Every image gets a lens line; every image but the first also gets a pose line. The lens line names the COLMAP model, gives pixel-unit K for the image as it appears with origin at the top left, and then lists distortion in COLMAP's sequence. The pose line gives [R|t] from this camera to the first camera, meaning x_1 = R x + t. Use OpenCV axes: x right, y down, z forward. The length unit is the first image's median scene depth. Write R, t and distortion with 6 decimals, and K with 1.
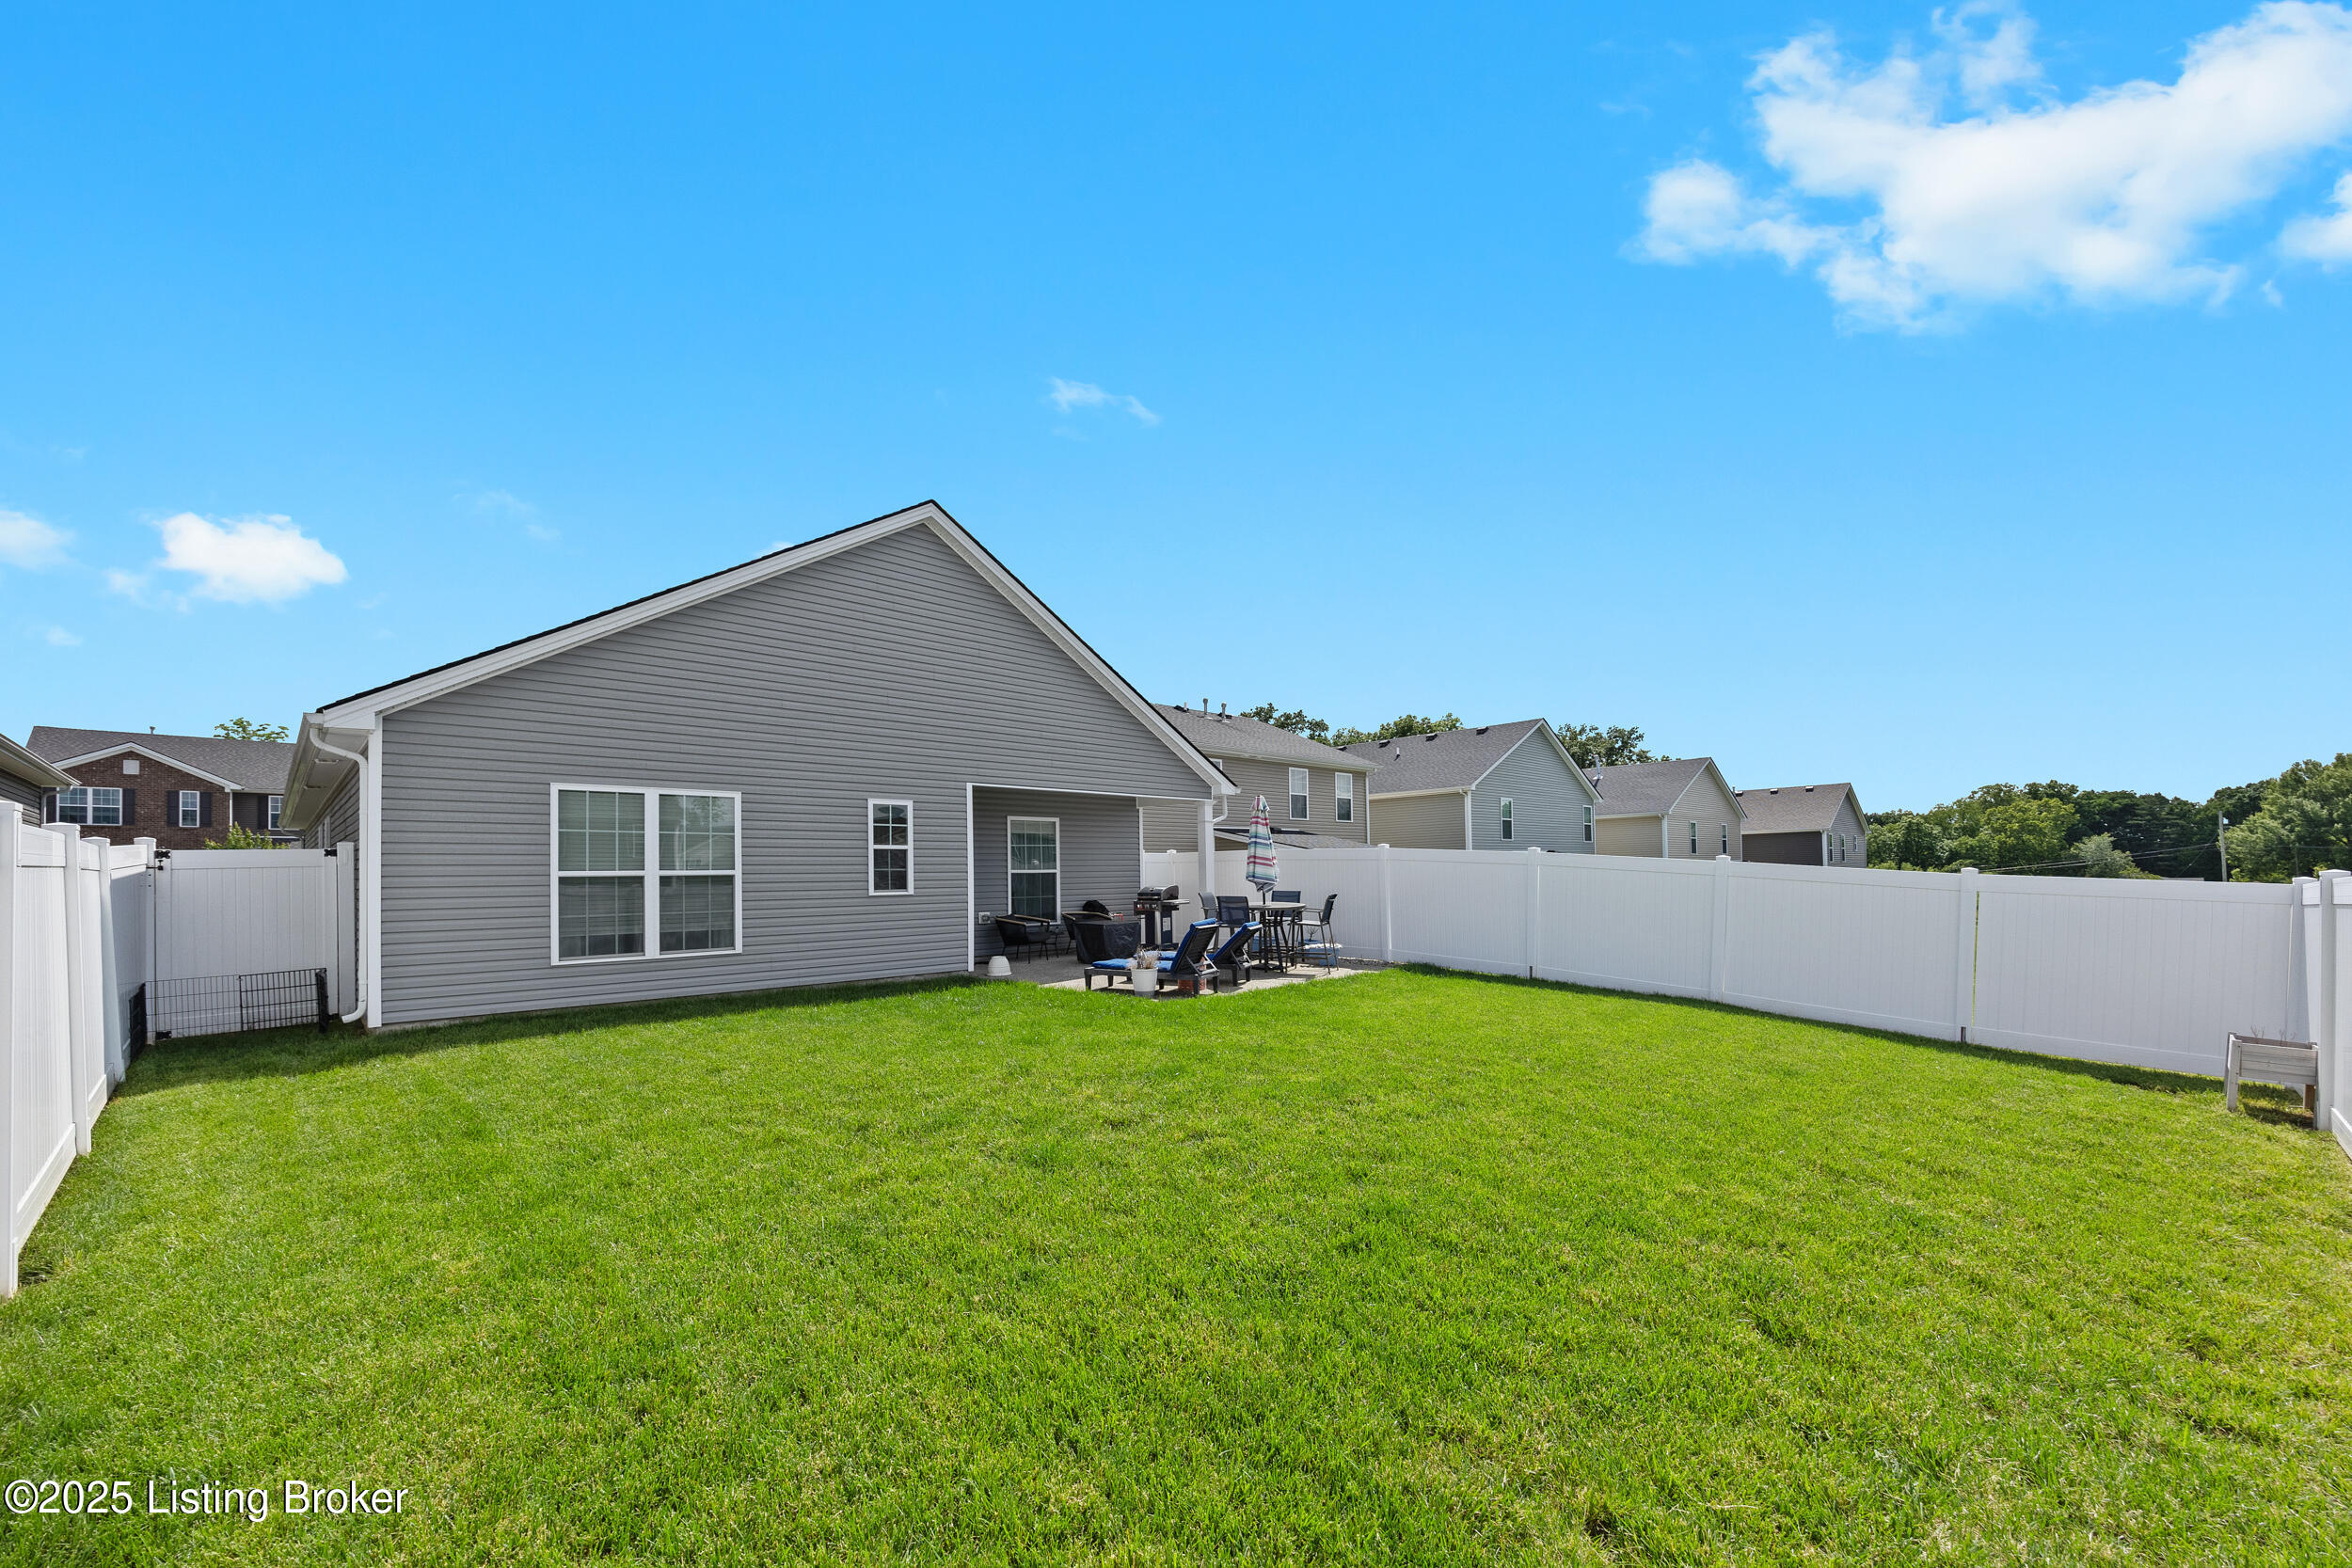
lens RADIAL K [[989.9, 0, 1176.1], [0, 989.9, 843.7], [0, 0, 1]] dist [0.000546, 0.000113]
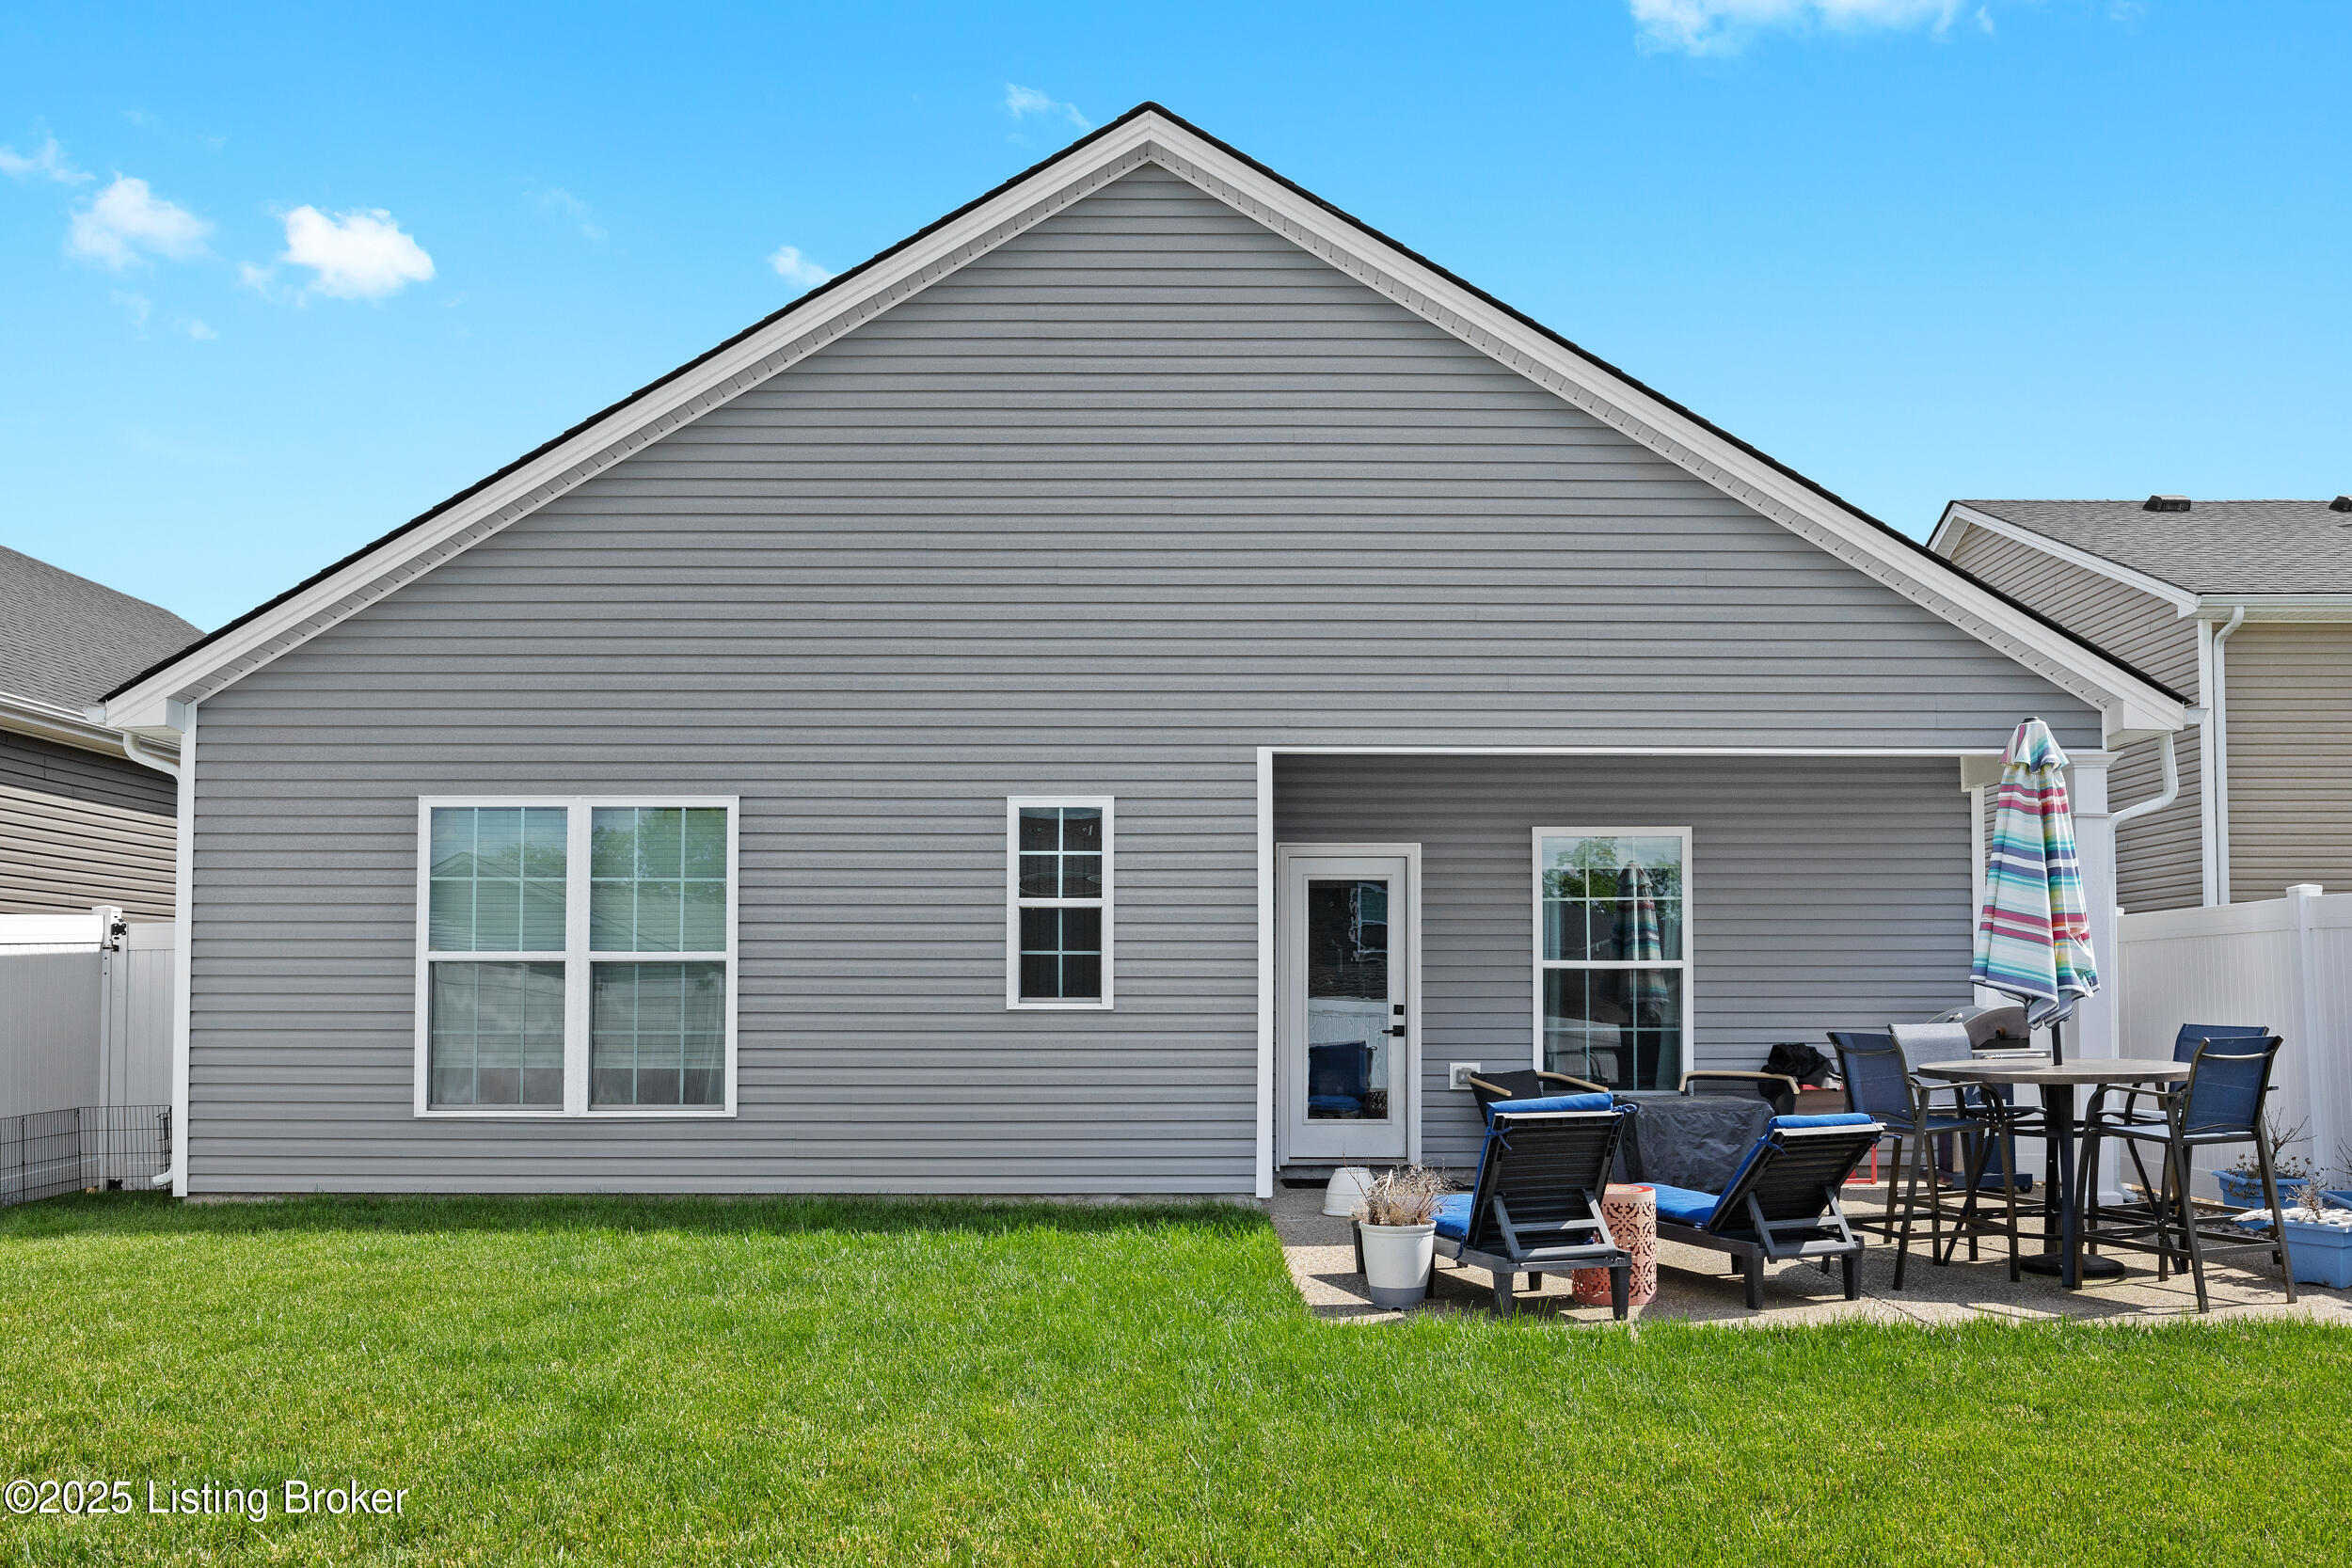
lens RADIAL K [[2025.2, 0, 1183.9], [0, 2025.2, 945.2], [0, 0, 1]] dist [-0.007996, -0.003877]
pose [[0.705057, -0.007706, -0.709109, 0.406140], [0.011897, 0.999929, 0.000963, 0.022951], [0.709051, -0.009115, 0.705098, 0.399314]]
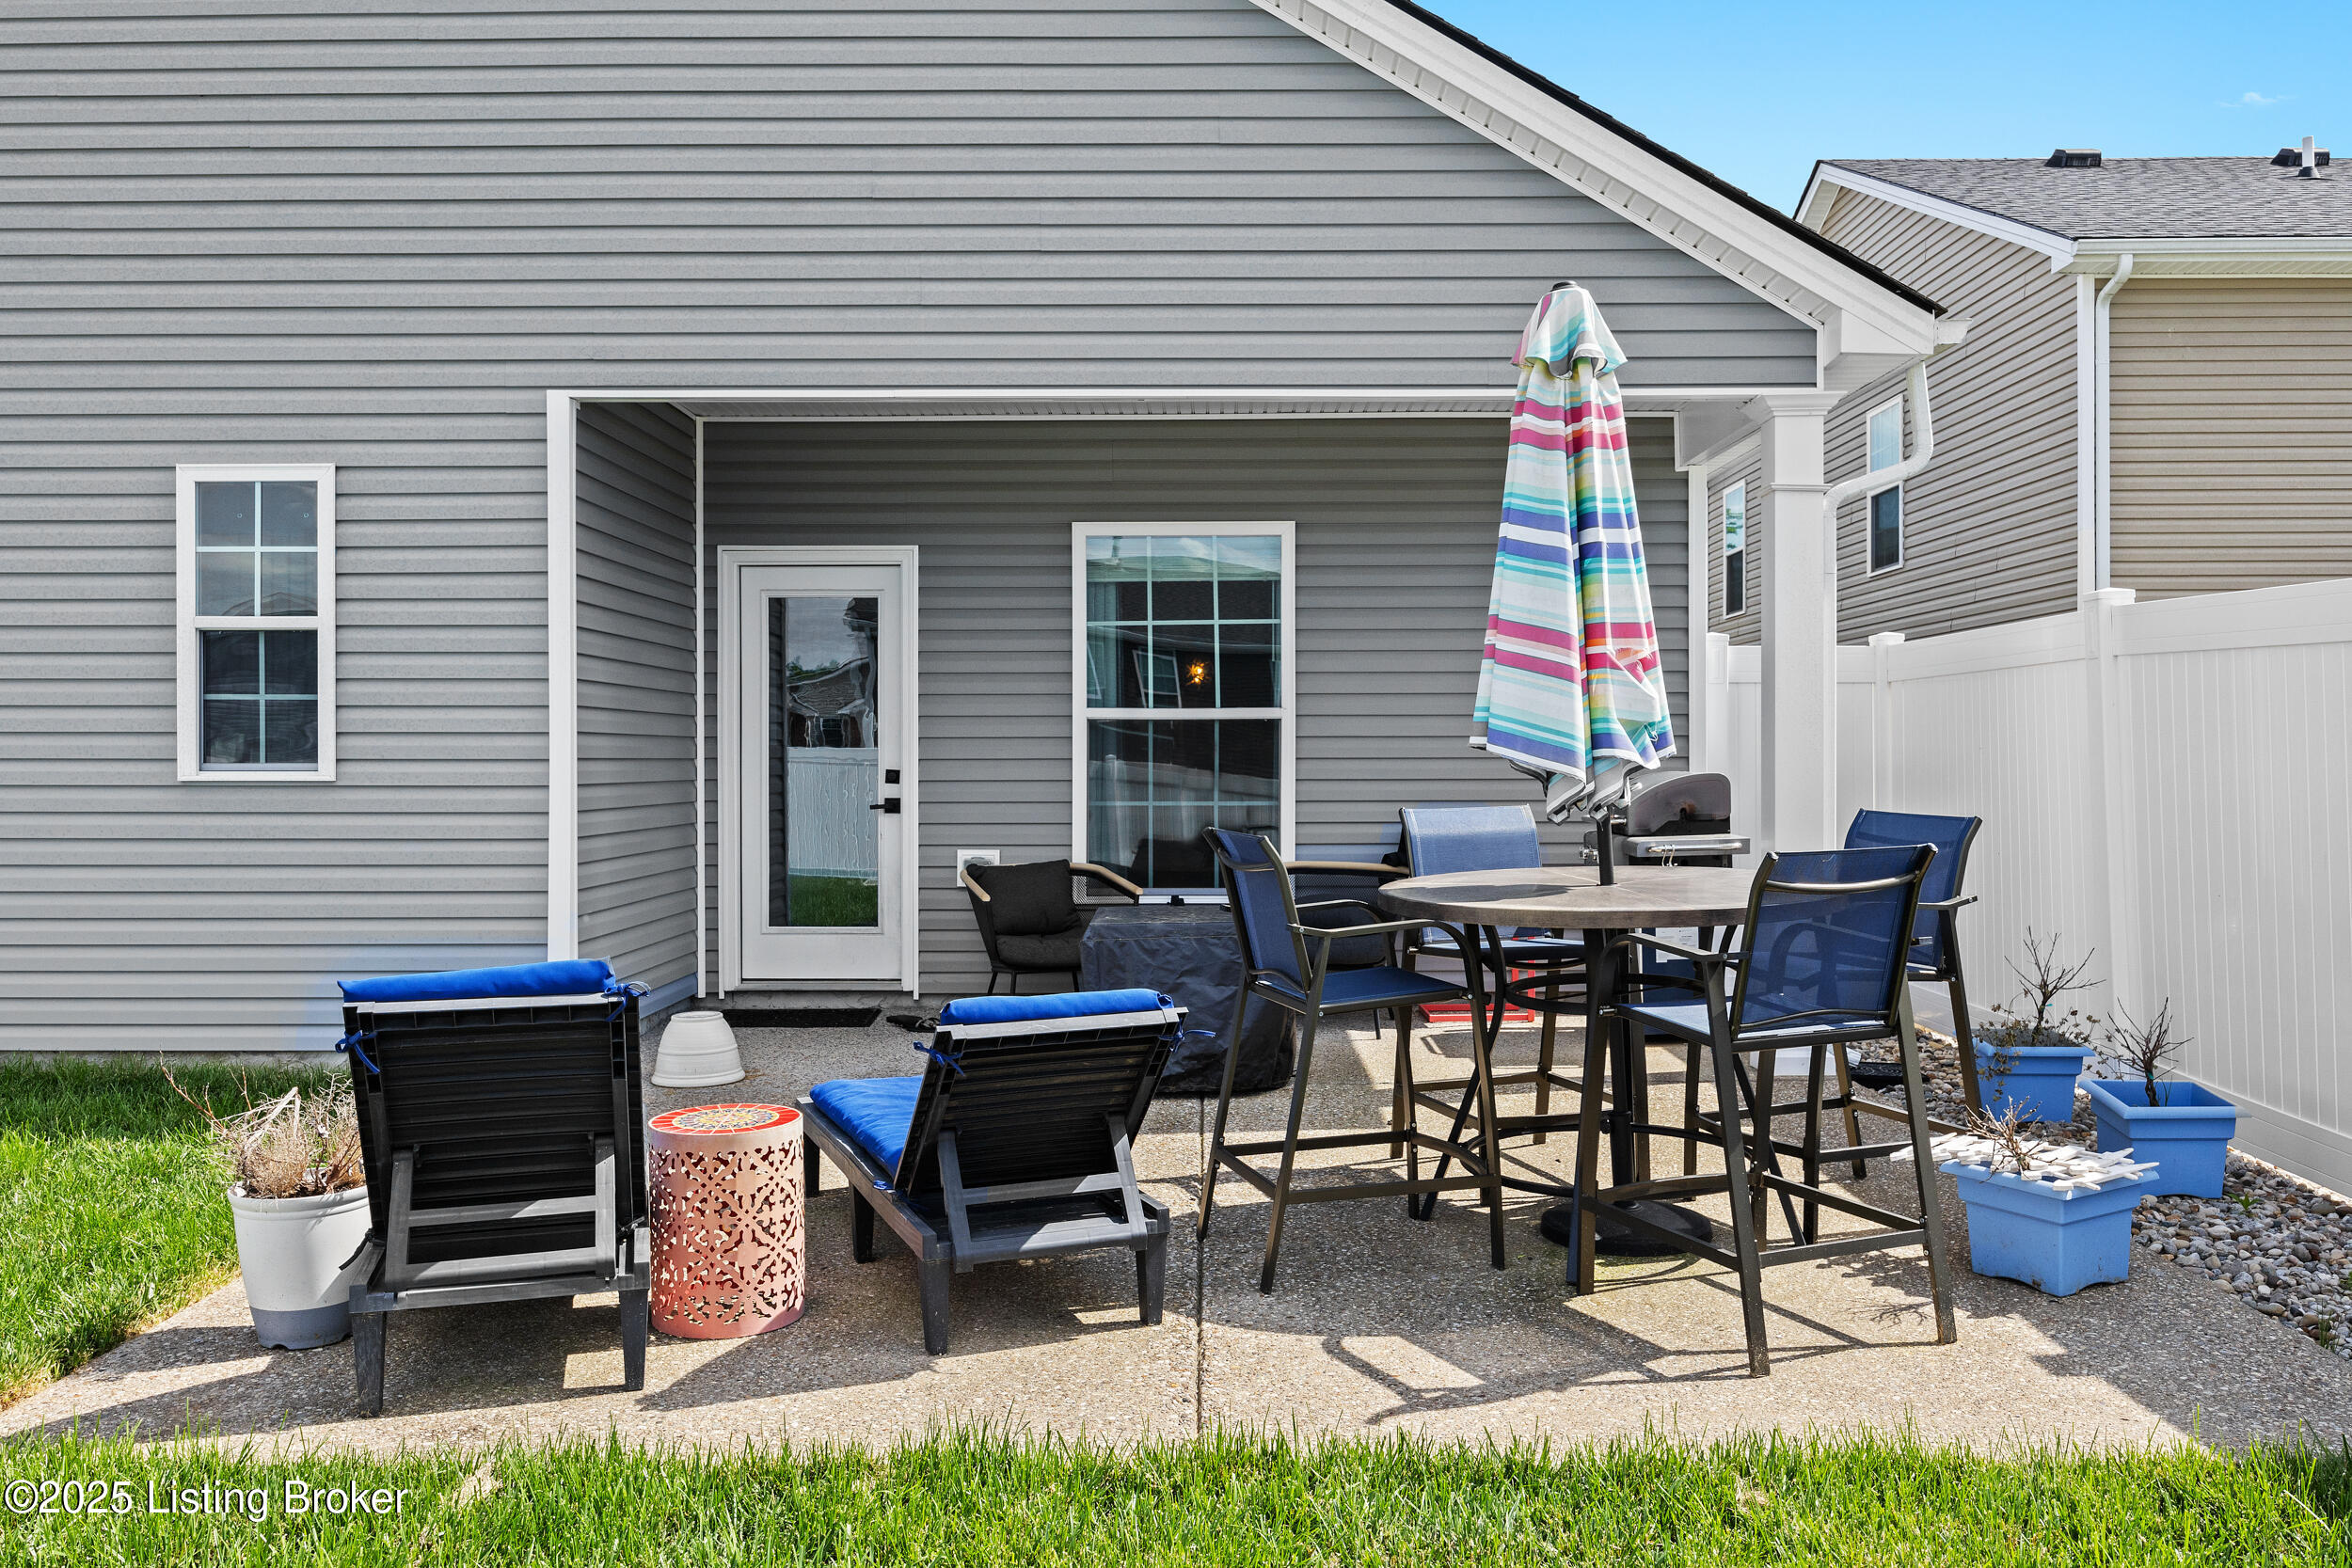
lens RADIAL K [[1953.5, 0, 1176.0], [0, 1953.5, 784.0], [0, 0, 1]] dist [-0.004915, -0.006756]
pose [[0.692251, 0.024114, -0.721254, 0.342250], [0.013078, 0.998858, 0.045947, 0.029430], [0.721538, -0.041239, 0.691146, 0.799842]]
